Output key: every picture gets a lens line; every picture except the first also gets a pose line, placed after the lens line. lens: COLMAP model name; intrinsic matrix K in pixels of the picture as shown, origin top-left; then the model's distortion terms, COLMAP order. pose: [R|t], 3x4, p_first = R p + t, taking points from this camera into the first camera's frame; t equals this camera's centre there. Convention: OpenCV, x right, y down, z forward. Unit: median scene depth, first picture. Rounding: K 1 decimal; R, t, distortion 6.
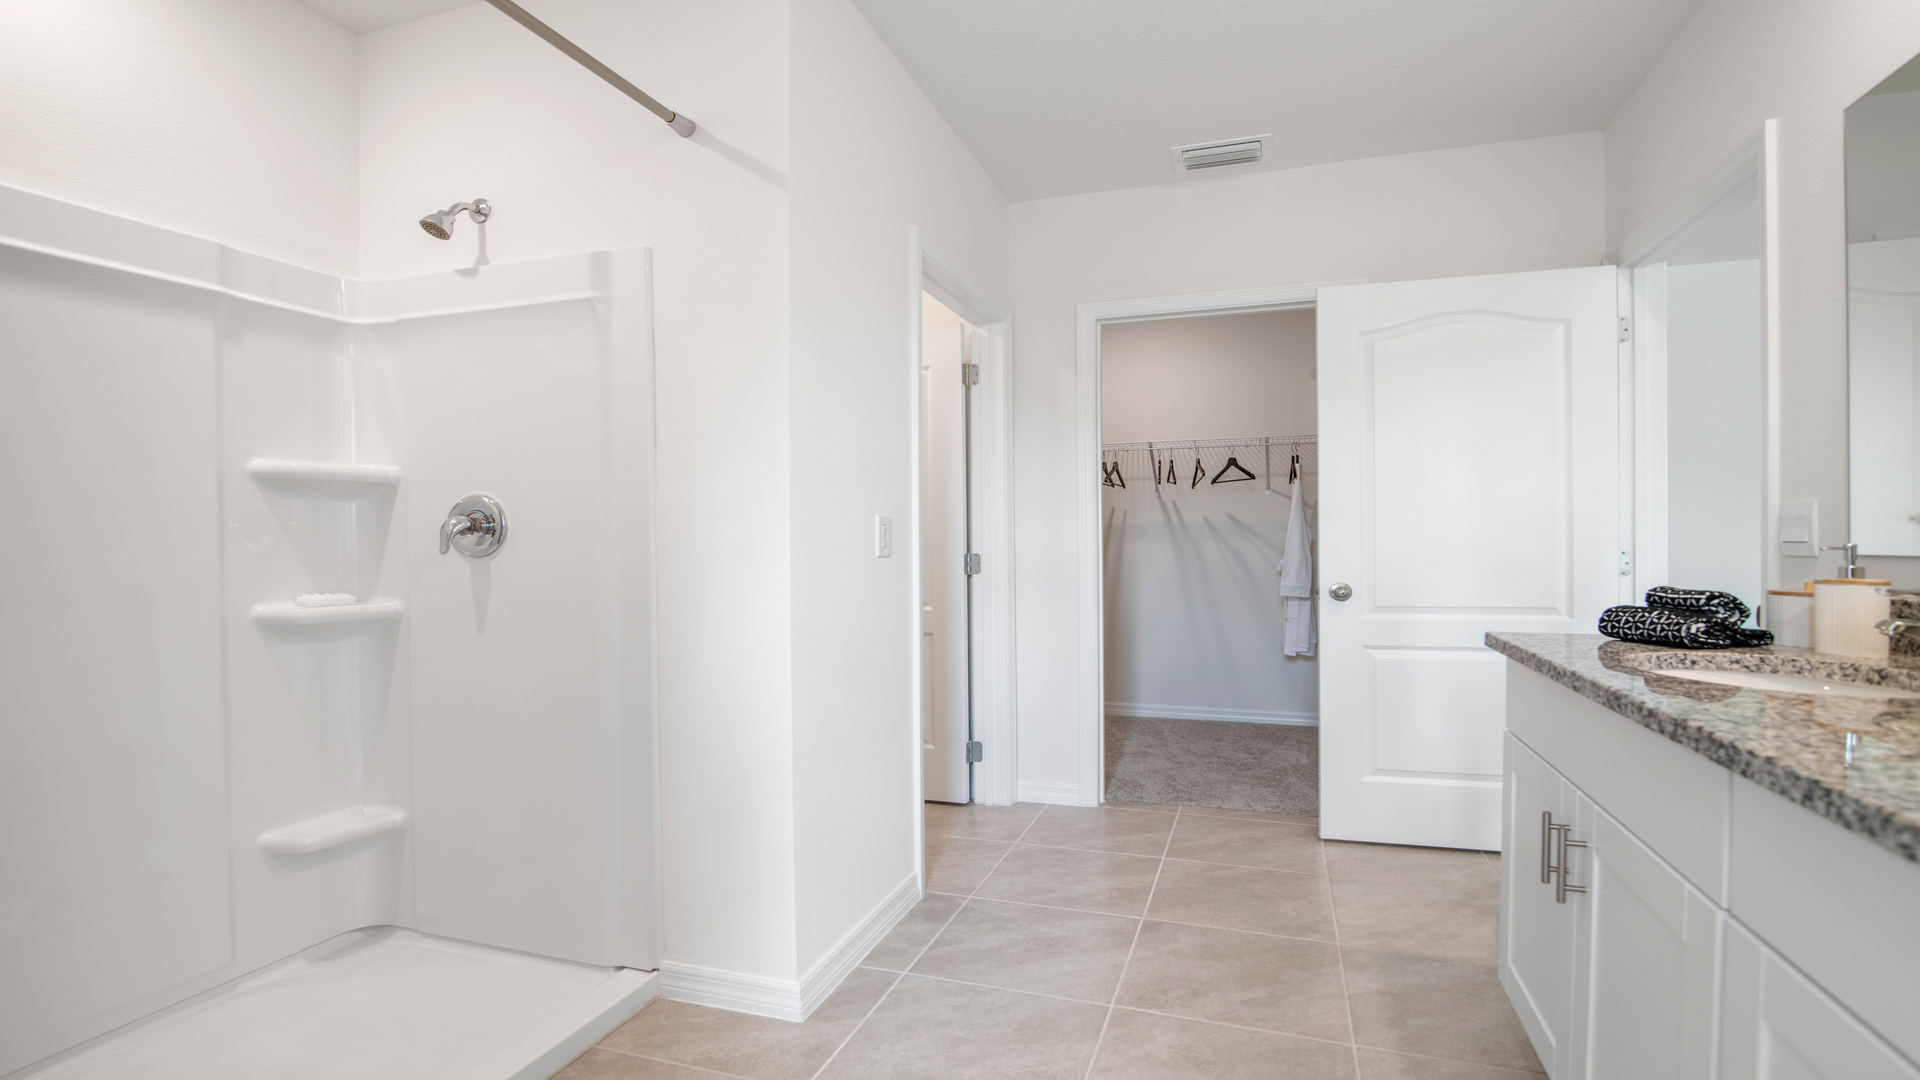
lens RADIAL K [[886.0, 0, 983.5], [0, 886.0, 548.1], [0, 0, 1]] dist [-0.011211, -0.002523]
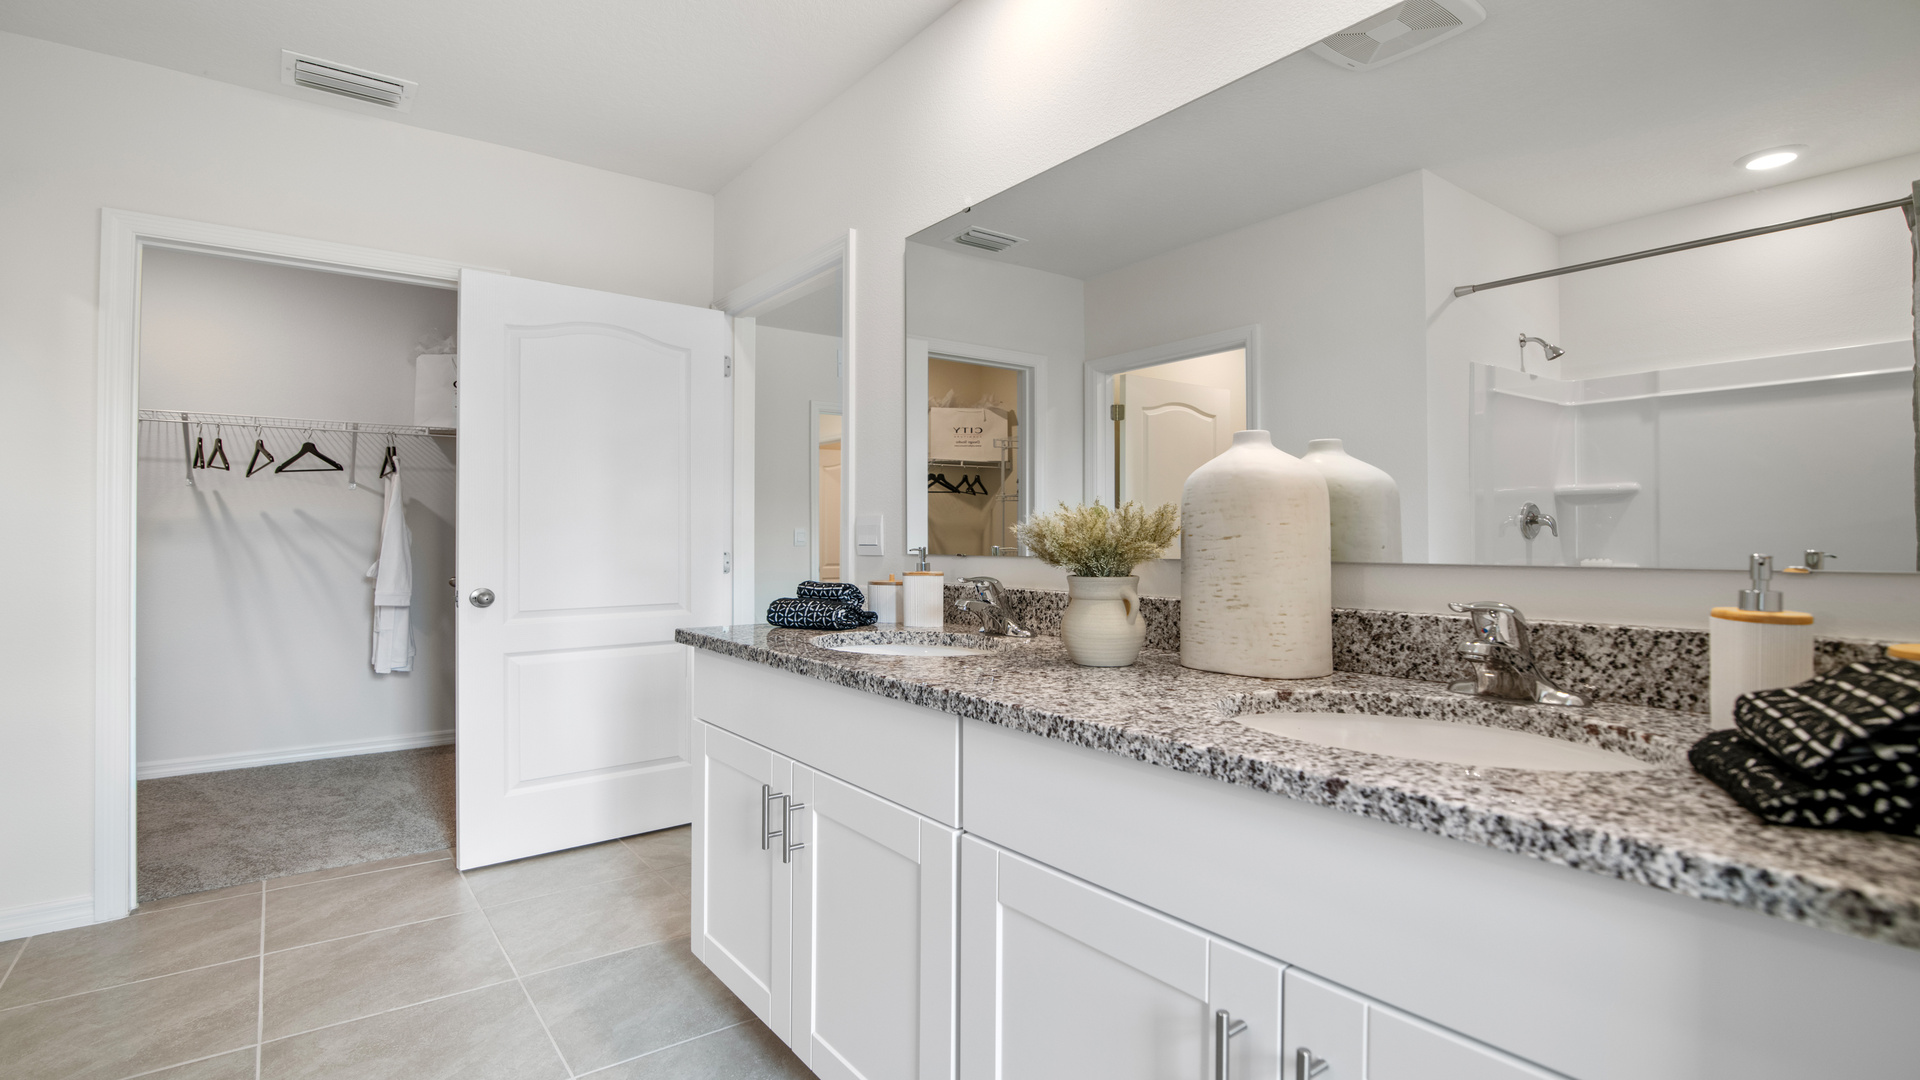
lens RADIAL K [[886.0, 0, 921.6], [0, 886.0, 525.5], [0, 0, 1]] dist [-0.011211, -0.002523]
pose [[0.591976, 0.017717, 0.805761, -0.079569], [0.004452, 0.999671, -0.025252, -0.001390], [-0.805943, 0.018536, 0.591702, 0.080996]]
